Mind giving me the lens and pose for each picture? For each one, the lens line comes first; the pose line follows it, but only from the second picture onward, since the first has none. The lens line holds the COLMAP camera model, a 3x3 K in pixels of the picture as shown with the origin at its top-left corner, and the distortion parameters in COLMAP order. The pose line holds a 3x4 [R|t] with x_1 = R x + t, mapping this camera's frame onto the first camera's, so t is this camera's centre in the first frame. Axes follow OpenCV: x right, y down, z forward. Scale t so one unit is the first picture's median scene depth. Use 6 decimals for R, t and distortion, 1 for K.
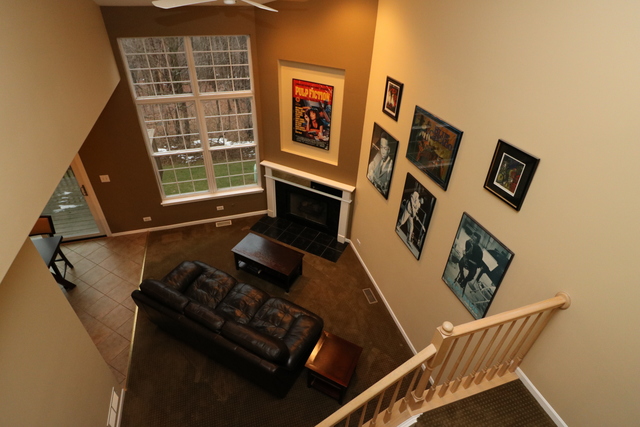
lens RADIAL K [[338.3, 0, 315.0], [0, 338.3, 209.9], [0, 0, 1]] dist [-0.006608, -0.000308]
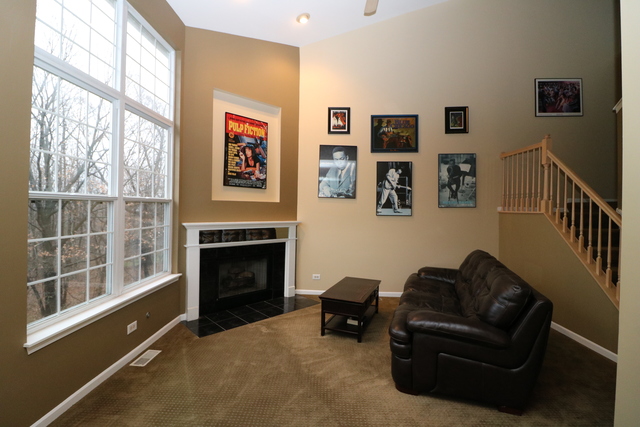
lens RADIAL K [[295.0, 0, 318.0], [0, 295.0, 209.5], [0, 0, 1]] dist [-0.009577, -0.004426]
pose [[0.319630, -0.028870, 0.947103, -0.739488], [0.549041, 0.820281, -0.160287, 0.087105], [-0.772263, 0.571231, 0.278037, 0.737473]]
